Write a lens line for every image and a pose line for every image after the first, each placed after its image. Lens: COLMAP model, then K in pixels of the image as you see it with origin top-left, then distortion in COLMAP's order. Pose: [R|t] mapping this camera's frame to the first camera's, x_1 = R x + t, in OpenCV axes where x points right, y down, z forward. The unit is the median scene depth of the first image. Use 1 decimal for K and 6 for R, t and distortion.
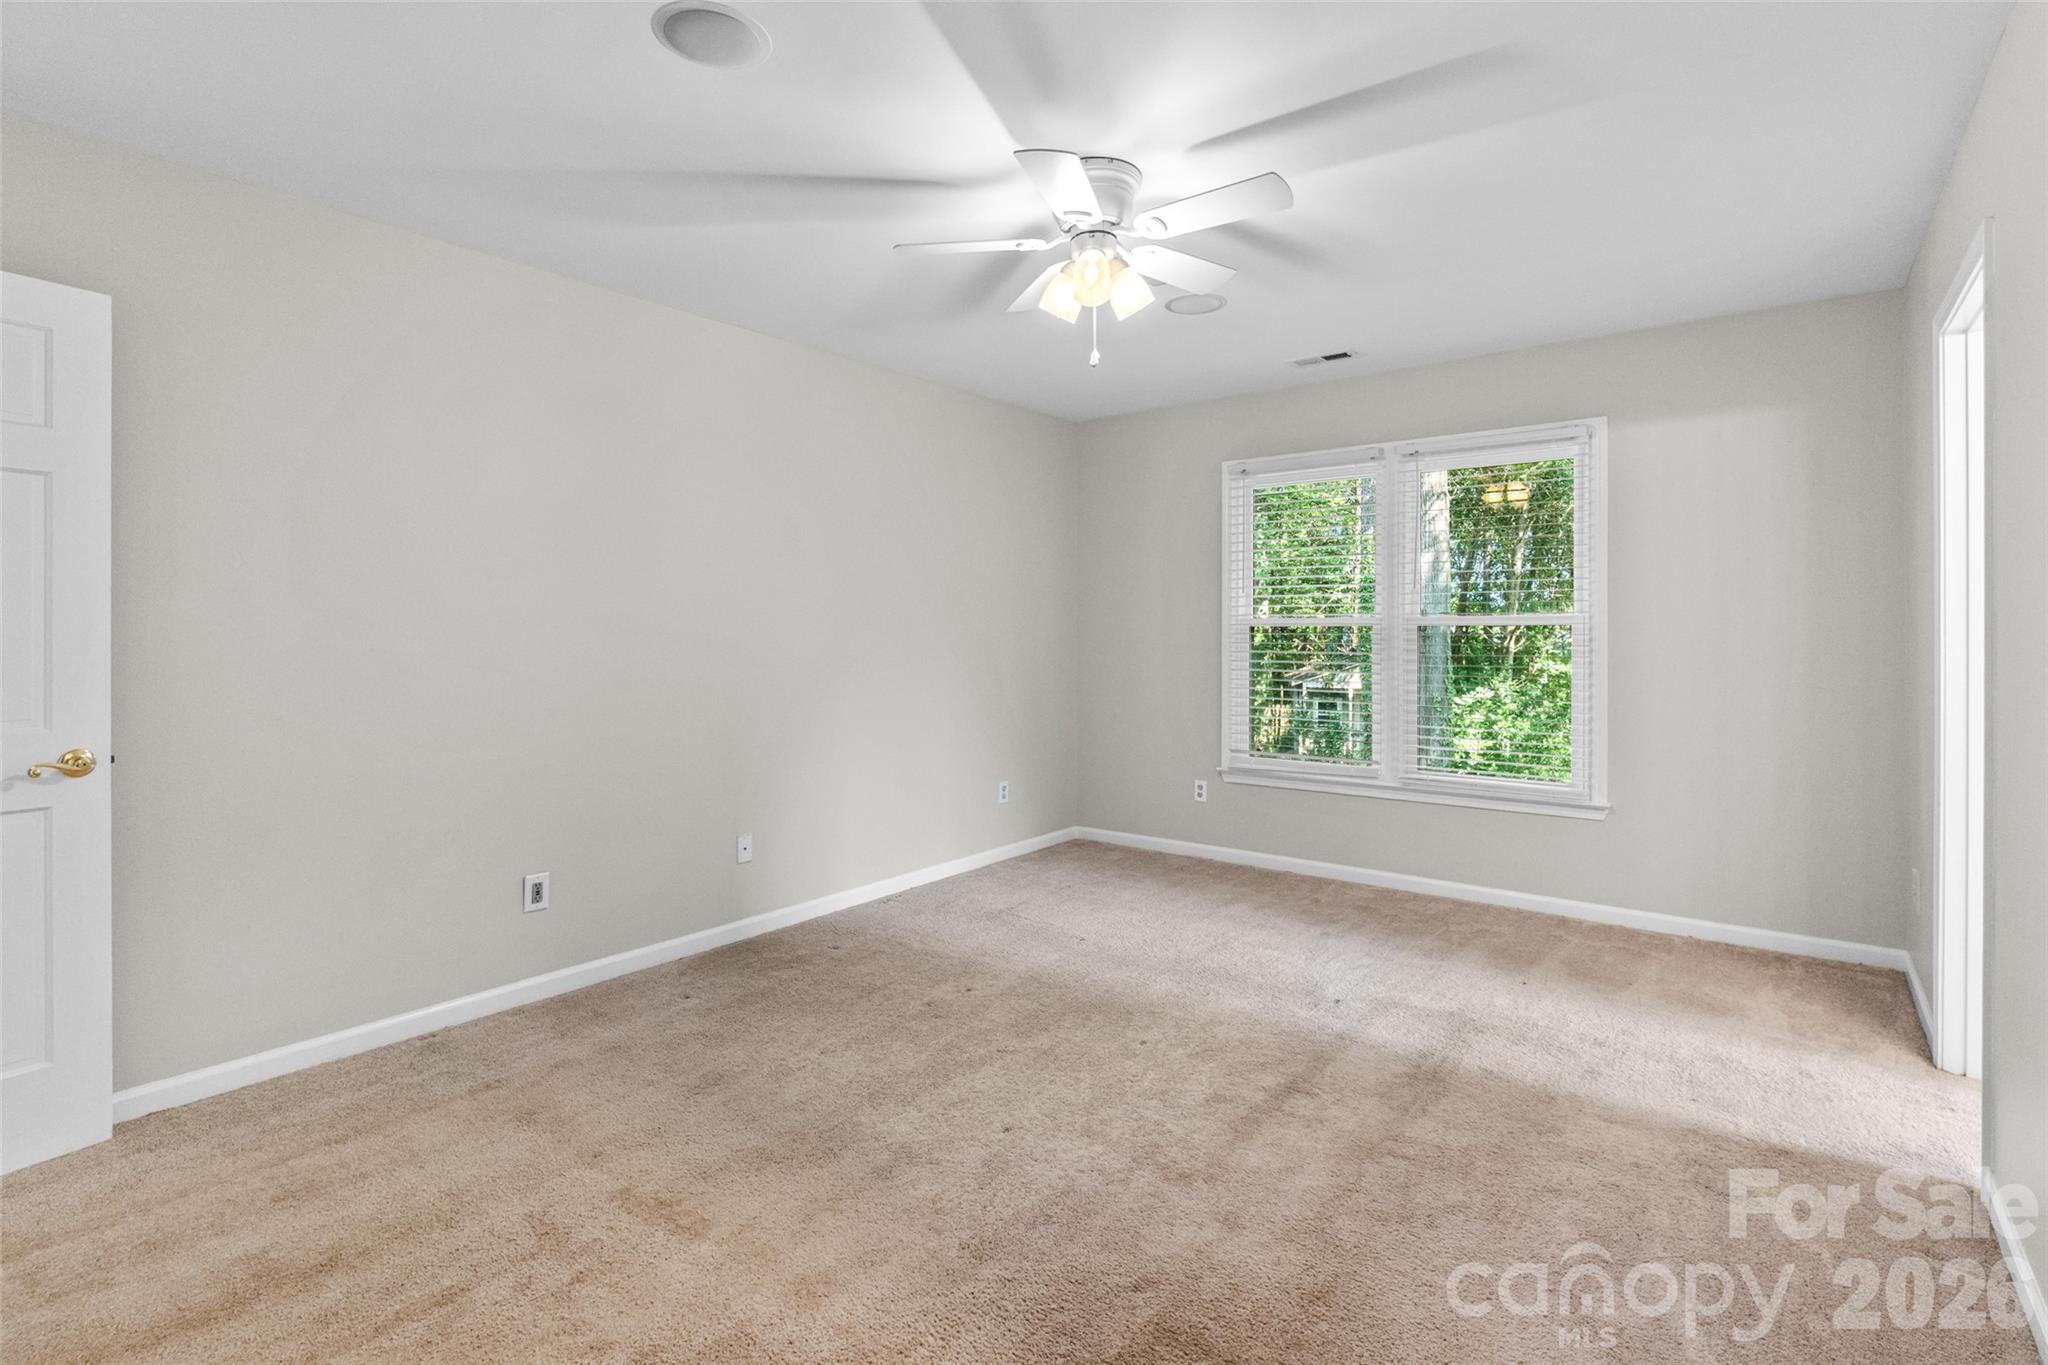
lens RADIAL K [[955.7, 0, 1004.9], [0, 955.7, 634.6], [0, 0, 1]] dist [-0.008647, 0.001728]
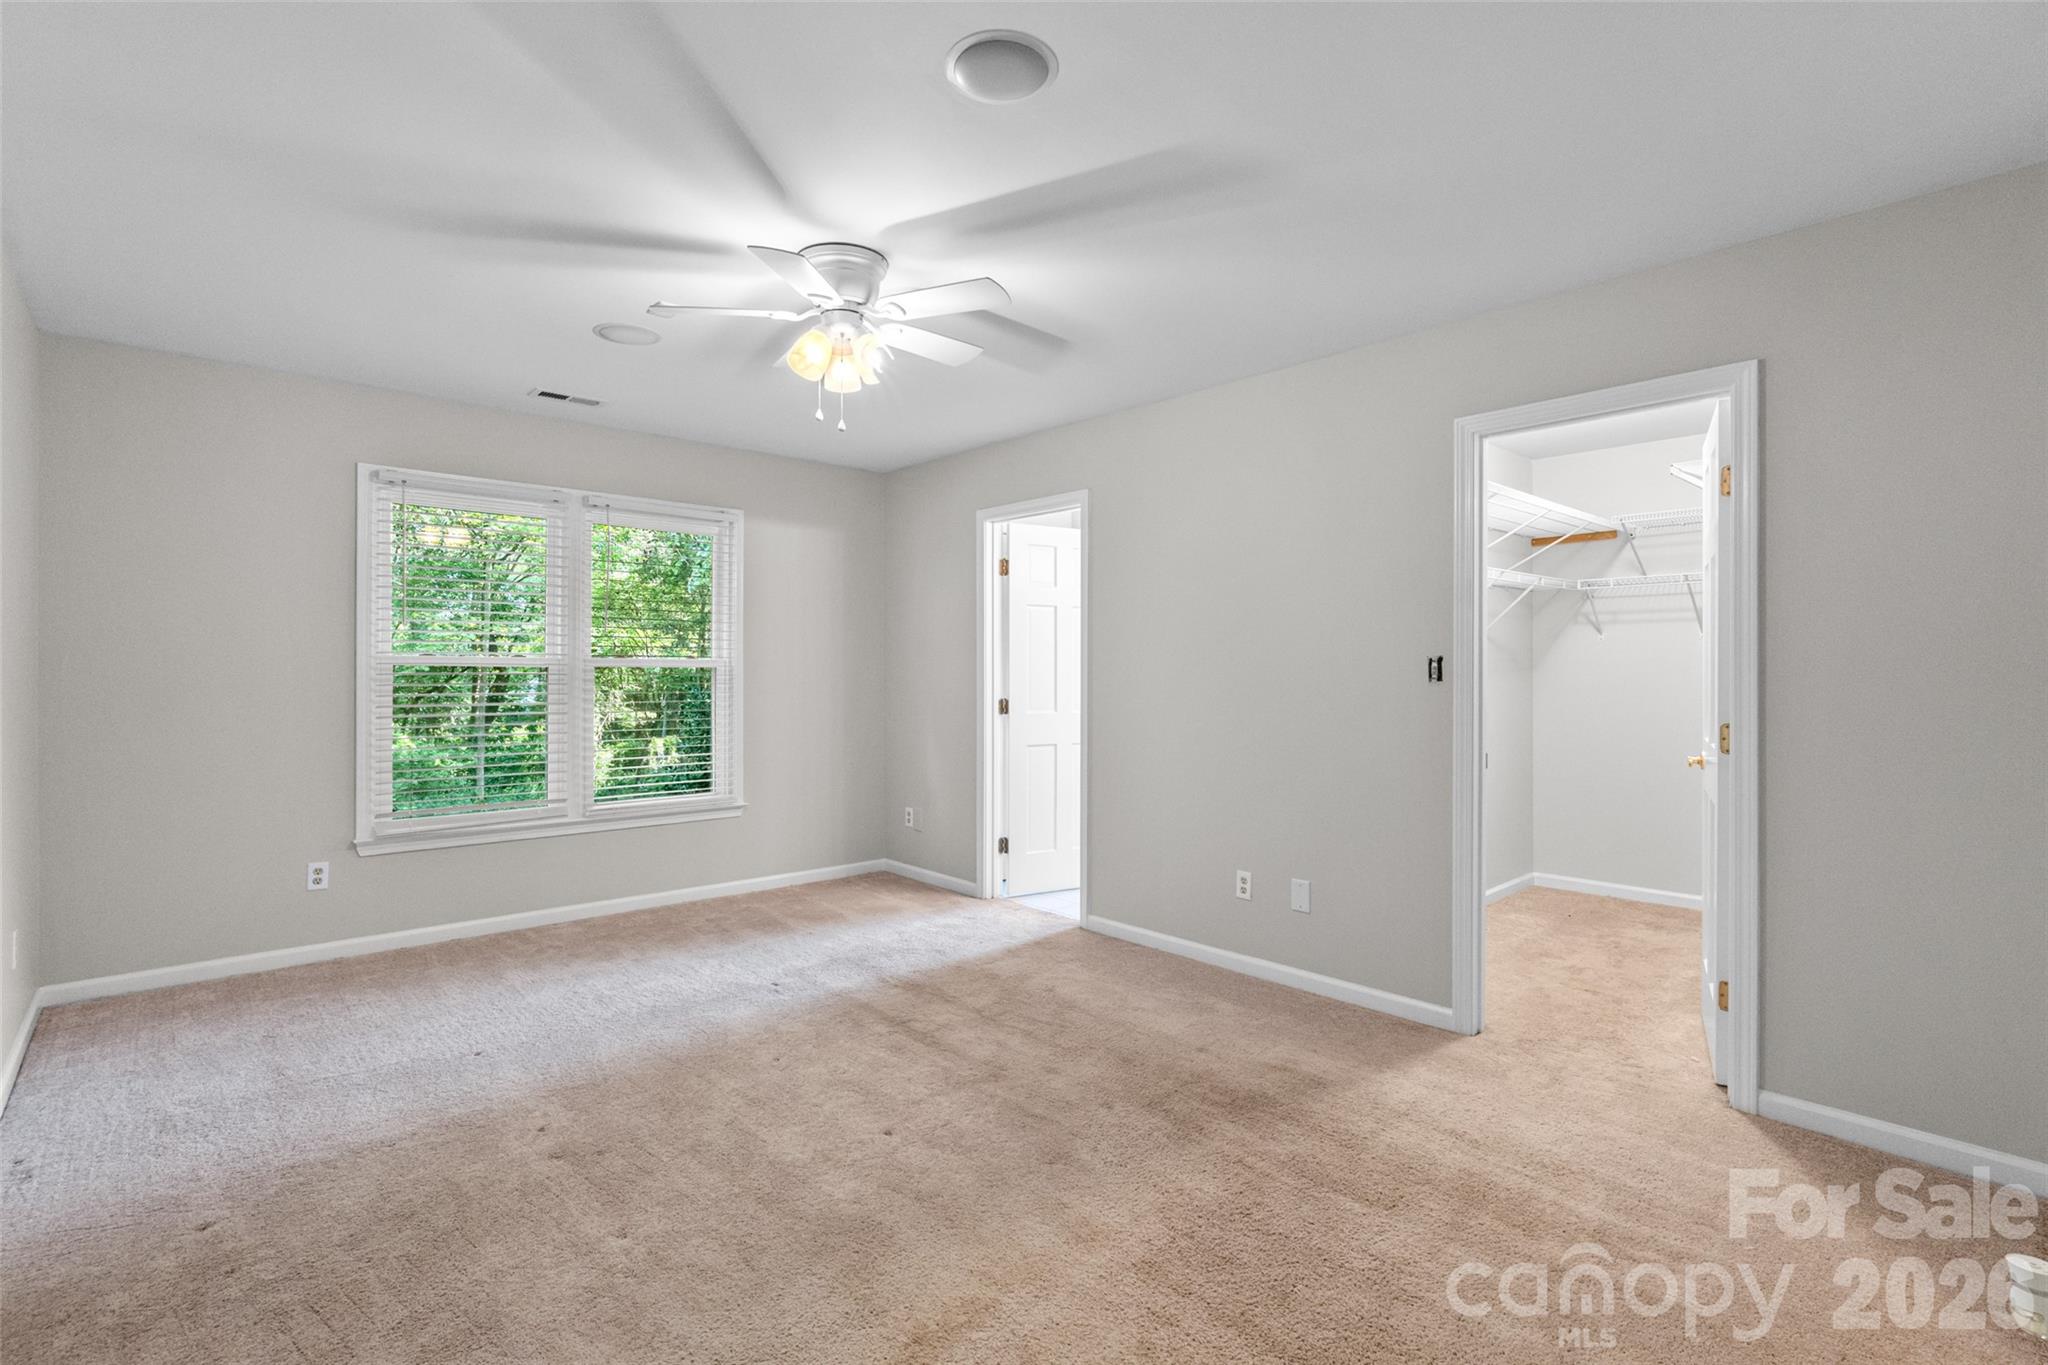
lens RADIAL K [[955.7, 0, 1030.8], [0, 955.7, 680.8], [0, 0, 1]] dist [-0.008647, 0.001728]
pose [[0.151681, -0.005141, 0.988416, -0.815999], [-0.001030, 0.999985, 0.005360, -0.000460], [-0.988429, -0.001831, 0.151673, 0.529801]]
